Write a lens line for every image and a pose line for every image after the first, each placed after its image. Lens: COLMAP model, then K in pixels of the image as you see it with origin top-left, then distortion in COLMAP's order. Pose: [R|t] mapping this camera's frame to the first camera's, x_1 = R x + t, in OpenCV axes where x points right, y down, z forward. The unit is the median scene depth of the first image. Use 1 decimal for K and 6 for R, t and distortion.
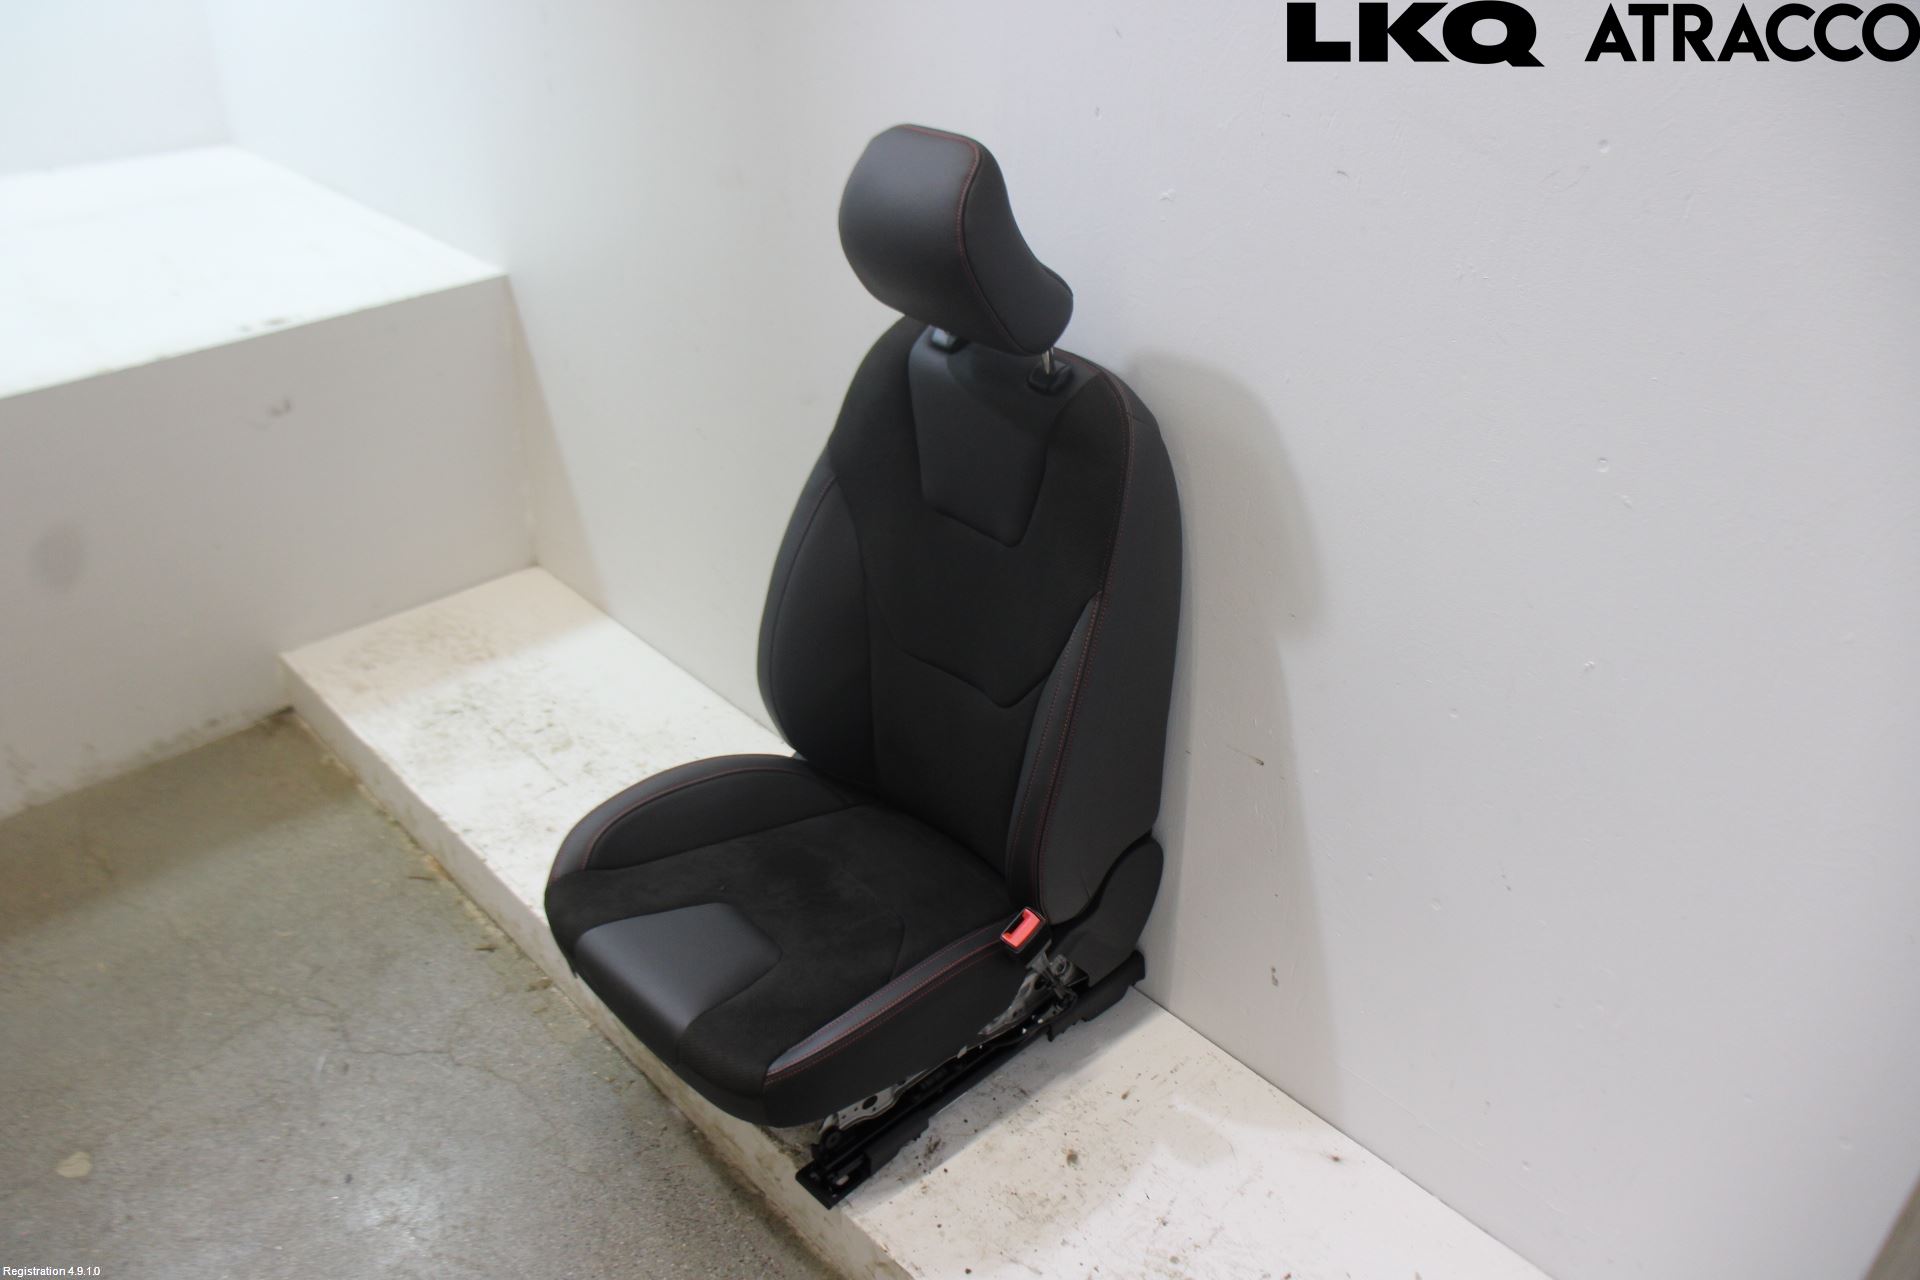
lens RADIAL K [[1577.8, 0, 948.7], [0, 1577.8, 639.5], [0, 0, 1]] dist [-0.147192, 0.097266]
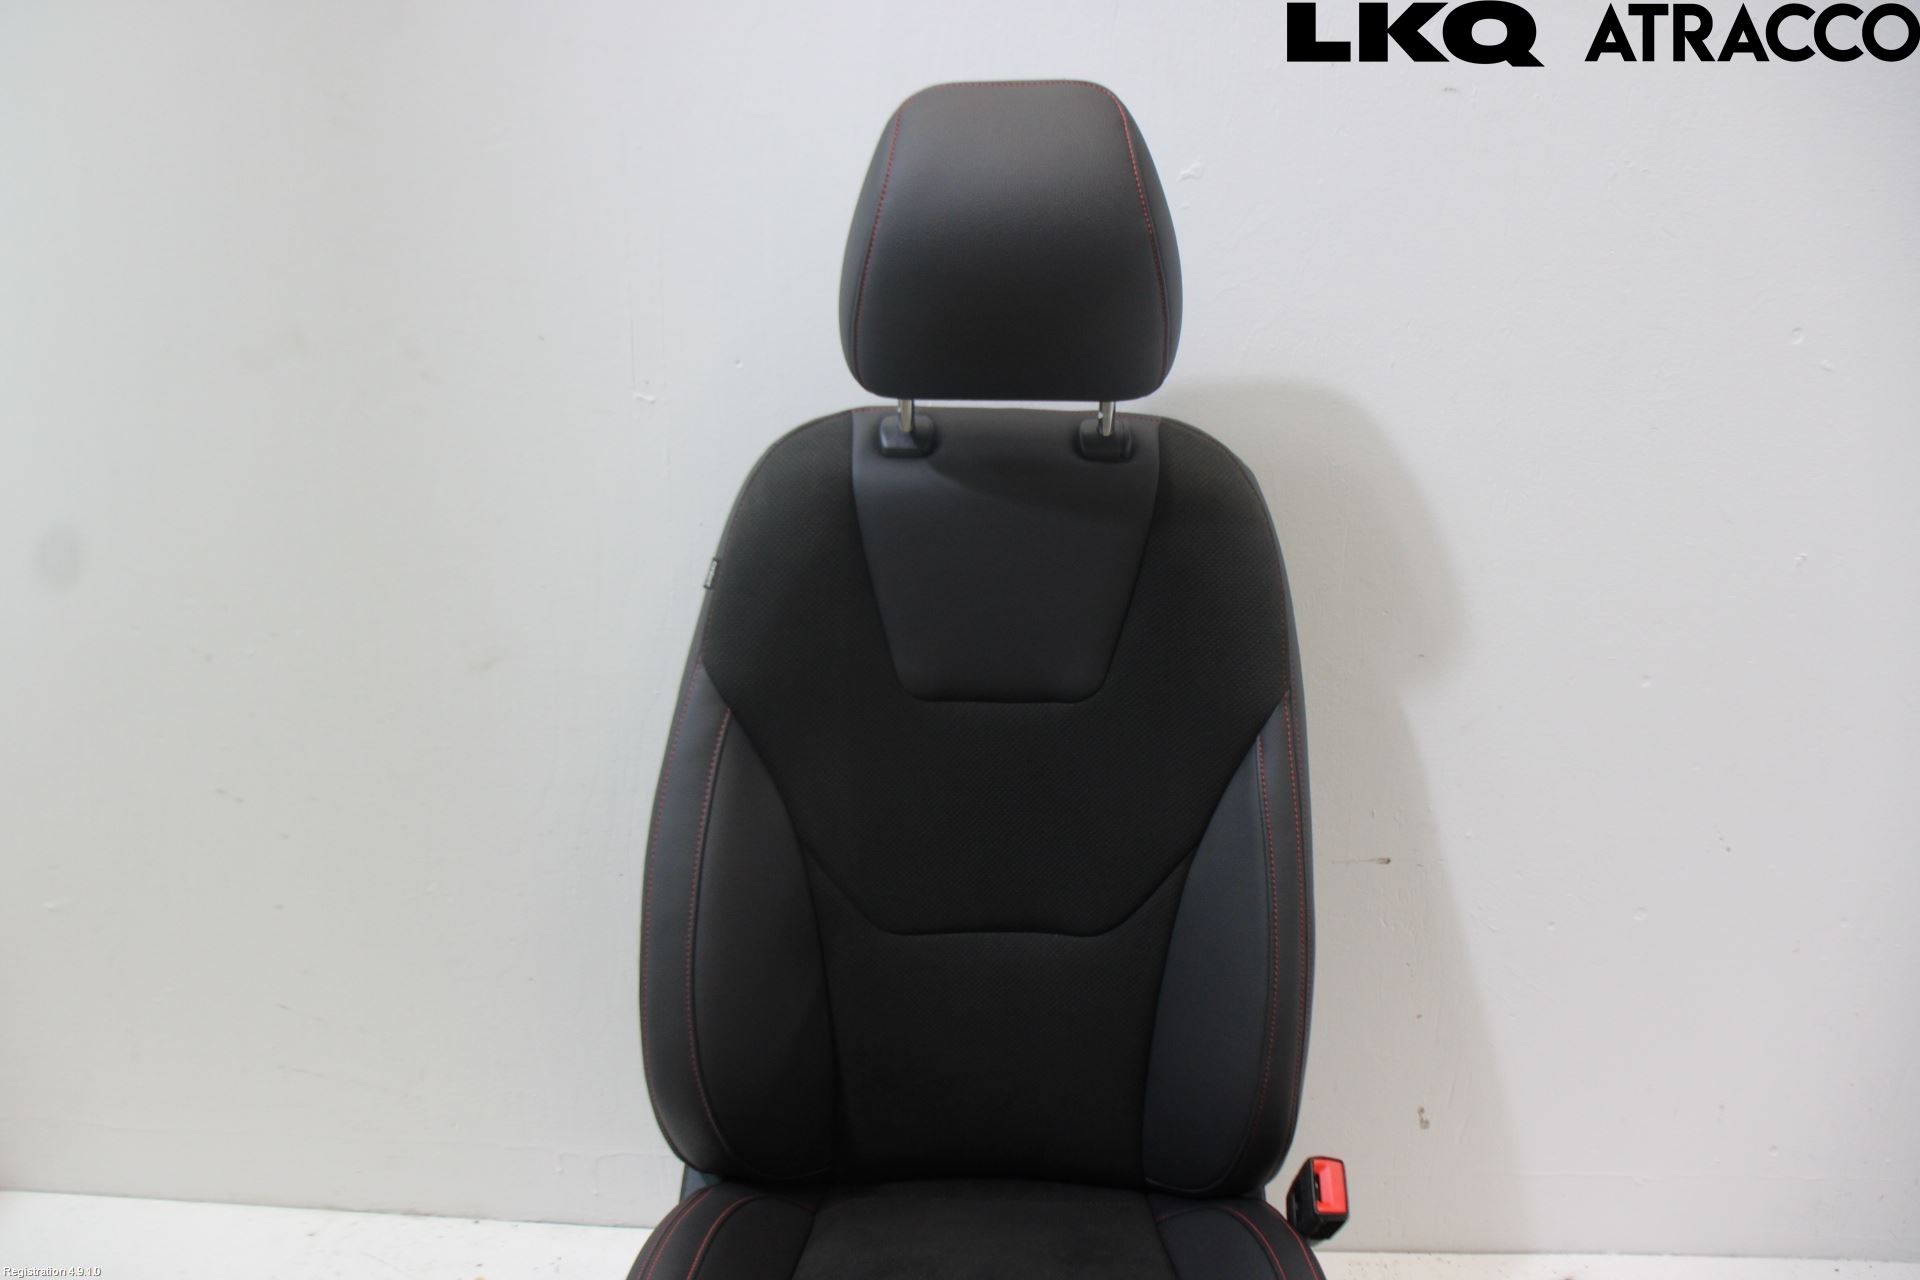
lens RADIAL K [[1577.8, 0, 925.6], [0, 1577.8, 623.7], [0, 0, 1]] dist [-0.147192, 0.097266]
pose [[0.717843, -0.247101, 0.650878, -0.423547], [0.378435, 0.923209, -0.066880, -0.063676], [-0.584370, 0.294324, 0.756231, 0.464082]]
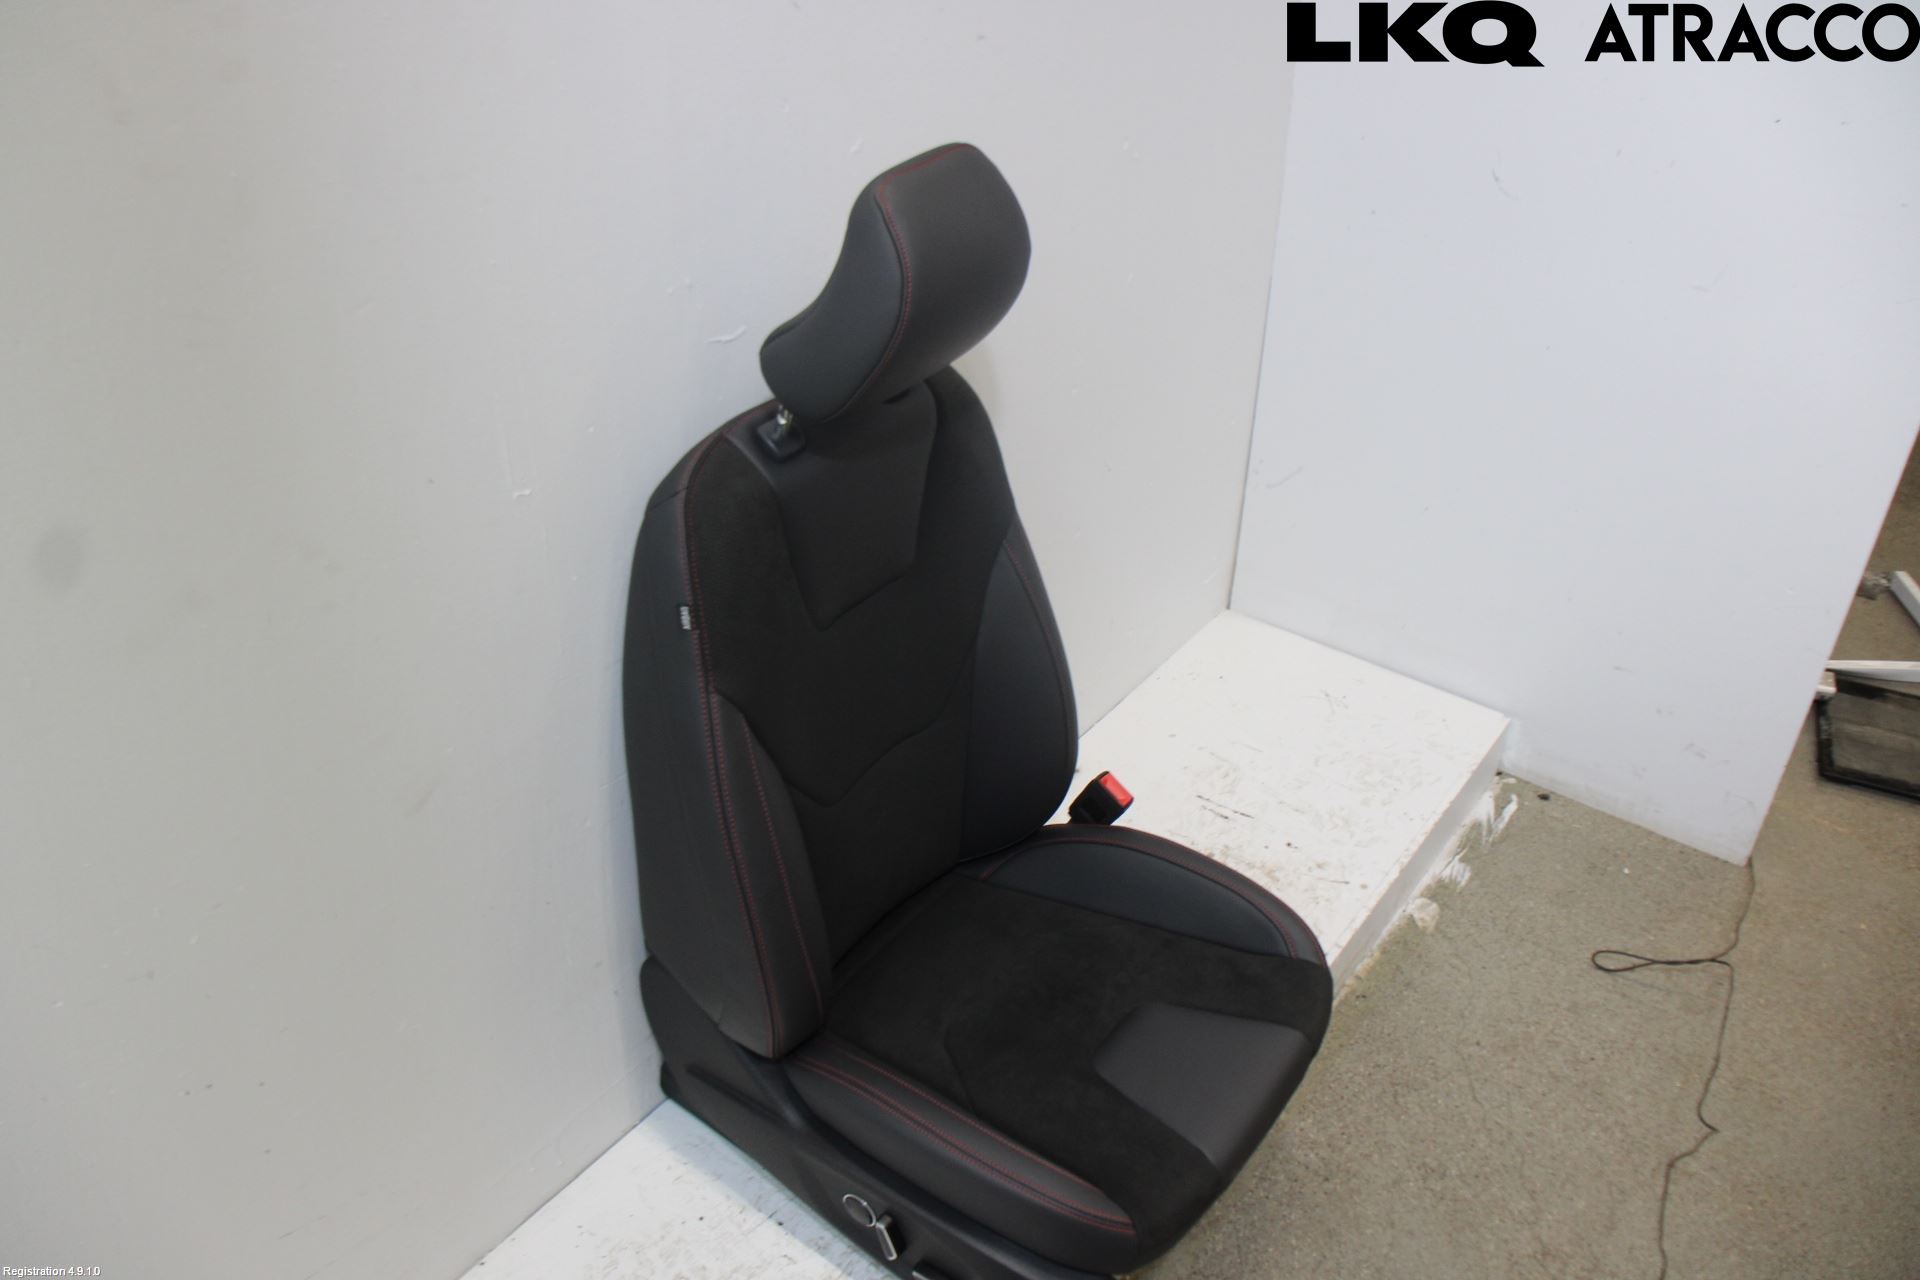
lens RADIAL K [[1577.8, 0, 964.6], [0, 1577.8, 608.3], [0, 0, 1]] dist [-0.147192, 0.097266]
pose [[-0.163316, -0.581720, 0.796825, -0.652941], [0.494813, 0.650441, 0.576270, -0.511598], [-0.853515, 0.488393, 0.181615, 0.753431]]
